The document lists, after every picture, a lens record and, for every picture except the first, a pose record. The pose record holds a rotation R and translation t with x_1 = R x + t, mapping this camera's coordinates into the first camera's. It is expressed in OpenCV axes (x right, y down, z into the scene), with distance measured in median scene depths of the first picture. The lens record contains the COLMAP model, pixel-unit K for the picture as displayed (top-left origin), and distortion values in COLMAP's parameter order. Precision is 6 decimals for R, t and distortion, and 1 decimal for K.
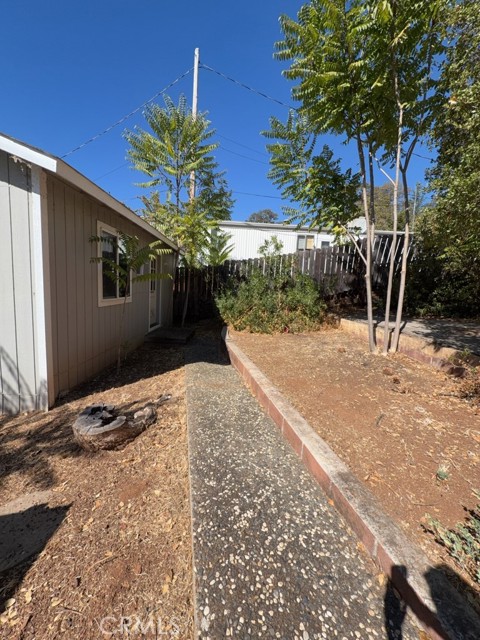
lens RADIAL K [[253.1, 0, 240.0], [0, 253.1, 320.0], [0, 0, 1]] dist [-0.000023, 0.000016]
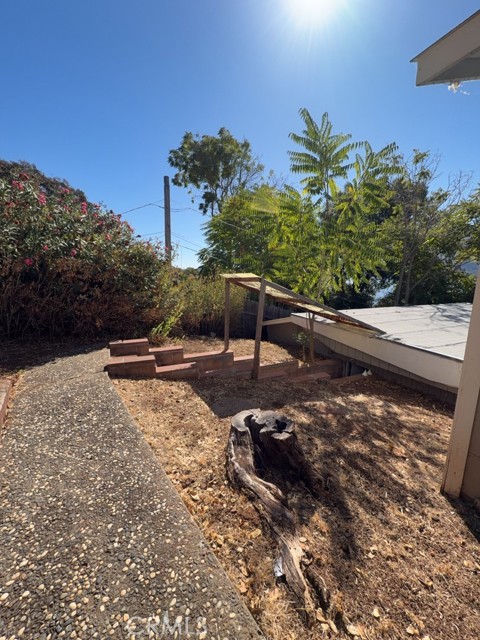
lens RADIAL K [[253.1, 0, 240.0], [0, 253.1, 320.0], [0, 0, 1]] dist [-0.000023, 0.000016]
pose [[-0.904784, 0.007345, -0.425806, -0.052976], [-0.108938, 0.962594, 0.248083, -0.087485], [0.411701, 0.270848, -0.870140, 0.844058]]
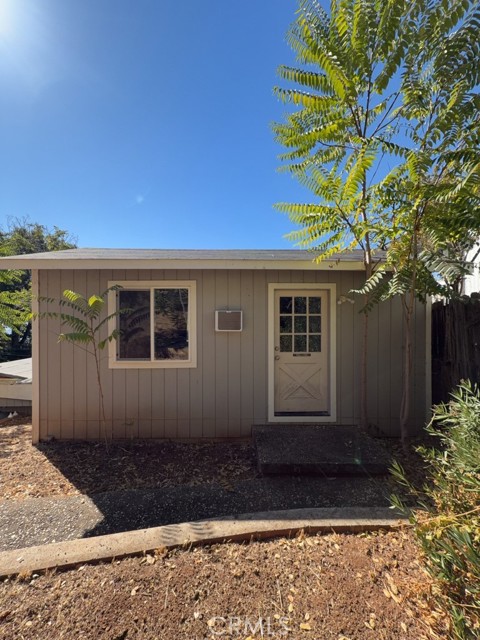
lens RADIAL K [[253.1, 0, 240.0], [0, 253.1, 320.0], [0, 0, 1]] dist [-0.000023, 0.000016]
pose [[0.001983, -0.058851, -0.998265, 0.289081], [-0.110801, 0.992107, -0.058708, -0.186908], [0.993841, 0.110725, -0.004553, 1.253865]]
